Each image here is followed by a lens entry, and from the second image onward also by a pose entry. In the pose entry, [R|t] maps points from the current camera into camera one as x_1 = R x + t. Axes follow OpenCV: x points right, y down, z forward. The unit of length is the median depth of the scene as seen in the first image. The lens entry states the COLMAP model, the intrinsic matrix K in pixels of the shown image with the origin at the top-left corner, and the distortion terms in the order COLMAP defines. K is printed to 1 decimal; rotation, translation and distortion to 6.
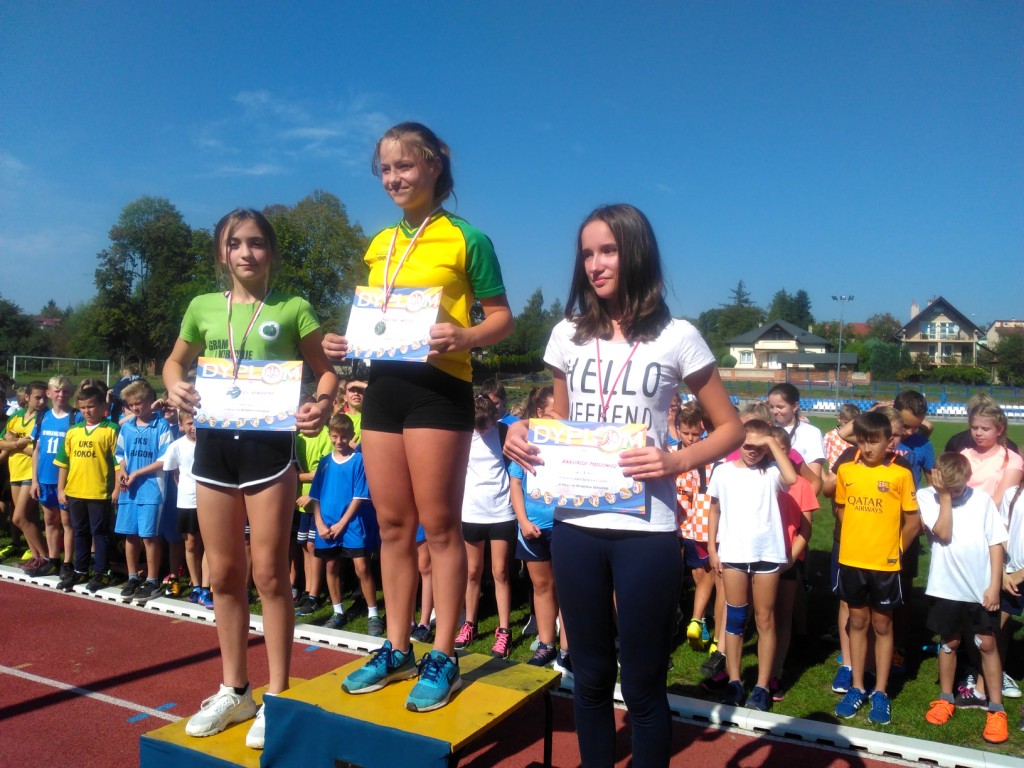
lens RADIAL K [[825.3, 0, 500.7], [0, 825.3, 379.1], [0, 0, 1]] dist [0.091237, -0.192997]
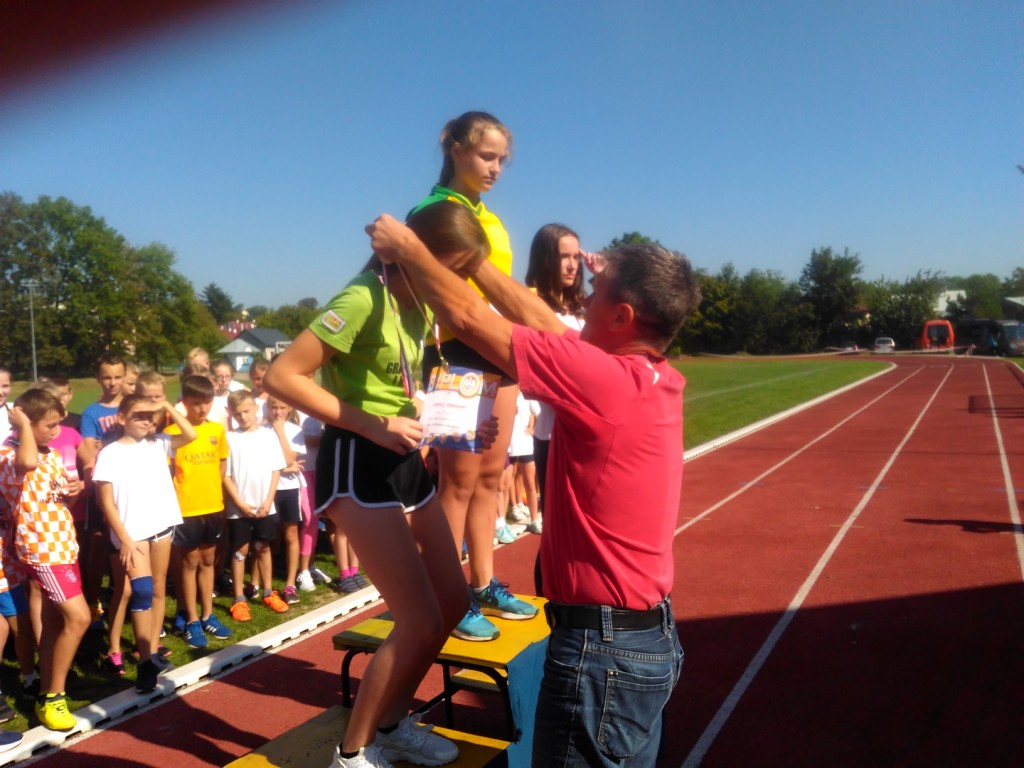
lens RADIAL K [[825.3, 0, 517.7], [0, 825.3, 377.9], [0, 0, 1]] dist [0.091237, -0.192997]
pose [[0.049779, -0.059945, 0.996960, -0.718898], [0.033381, 0.997739, 0.058325, -0.002460], [-0.998202, 0.030376, 0.051668, 0.562816]]
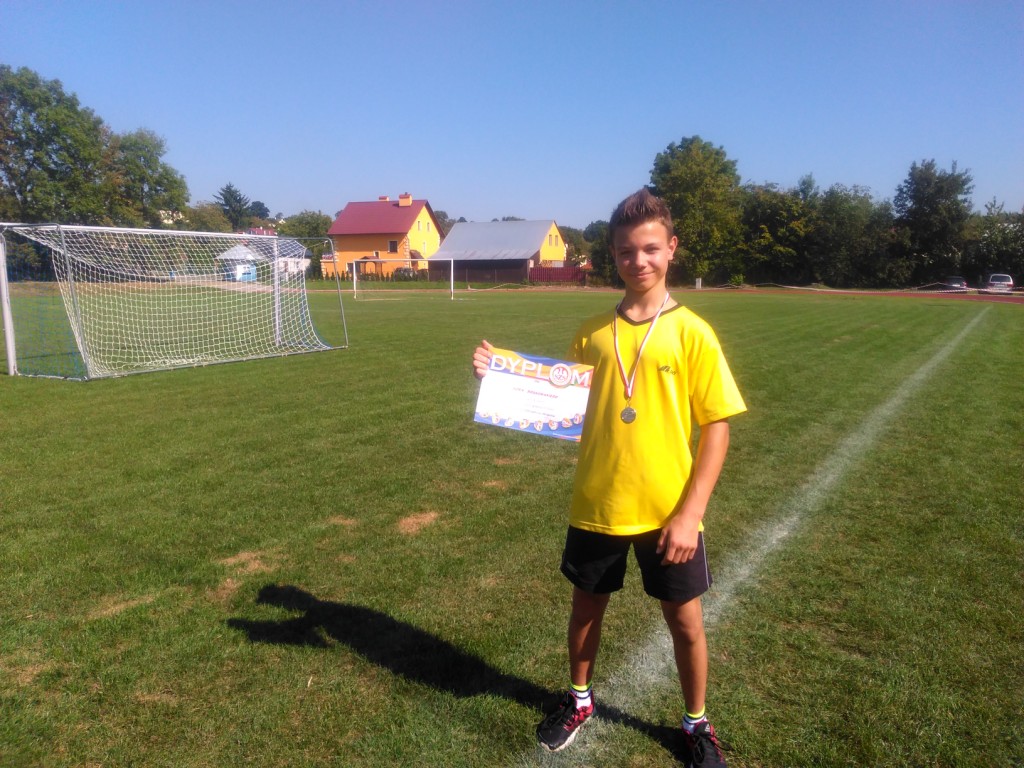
lens RADIAL K [[825.3, 0, 516.9], [0, 825.3, 417.8], [0, 0, 1]] dist [0.091237, -0.192997]
pose [[0.101439, -0.196413, 0.975260, 2.686314], [-0.007013, 0.980151, 0.198127, 0.107879], [-0.994817, -0.026937, 0.098048, 0.492406]]
